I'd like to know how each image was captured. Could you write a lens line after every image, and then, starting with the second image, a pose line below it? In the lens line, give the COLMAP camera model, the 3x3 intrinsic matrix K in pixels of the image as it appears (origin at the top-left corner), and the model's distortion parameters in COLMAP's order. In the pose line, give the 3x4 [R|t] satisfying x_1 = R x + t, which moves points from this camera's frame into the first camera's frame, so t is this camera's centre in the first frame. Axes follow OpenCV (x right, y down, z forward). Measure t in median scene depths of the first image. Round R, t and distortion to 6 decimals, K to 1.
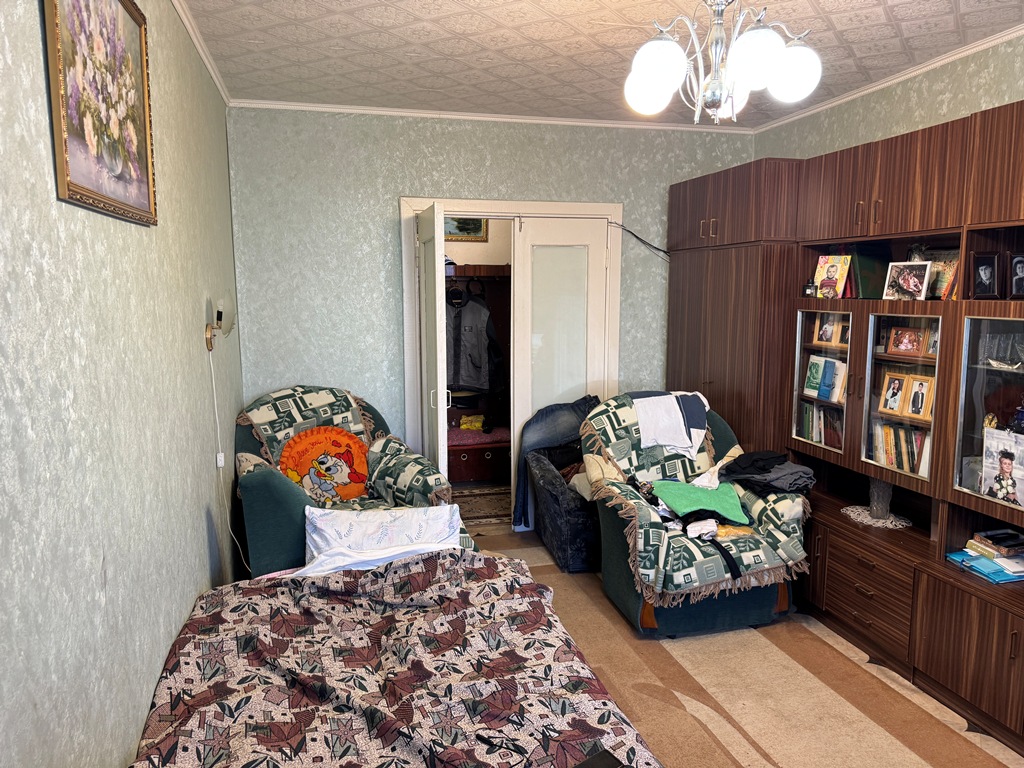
lens RADIAL K [[724.8, 0, 511.8], [0, 724.8, 381.9], [0, 0, 1]] dist [0.064159, -0.075438]
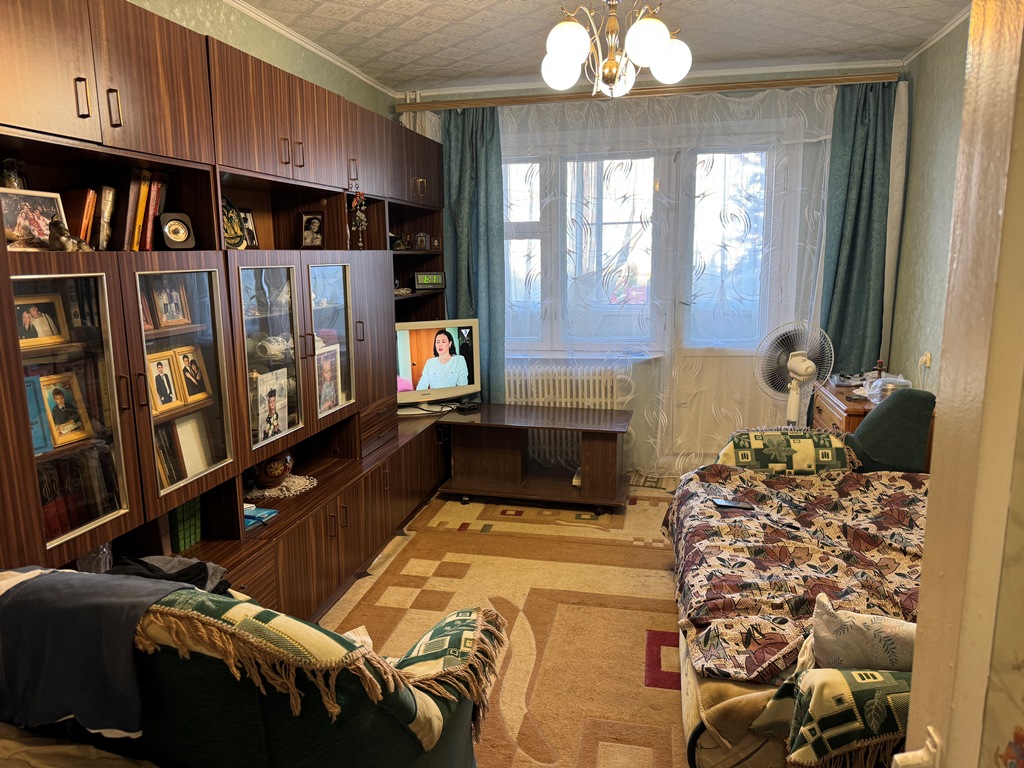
lens RADIAL K [[724.8, 0, 508.4], [0, 724.8, 381.3], [0, 0, 1]] dist [0.064159, -0.075438]
pose [[-0.895212, -0.070597, 0.440013, -0.110529], [0.064872, 0.956211, 0.285399, -0.201723], [-0.440893, 0.284037, -0.851432, 1.752590]]
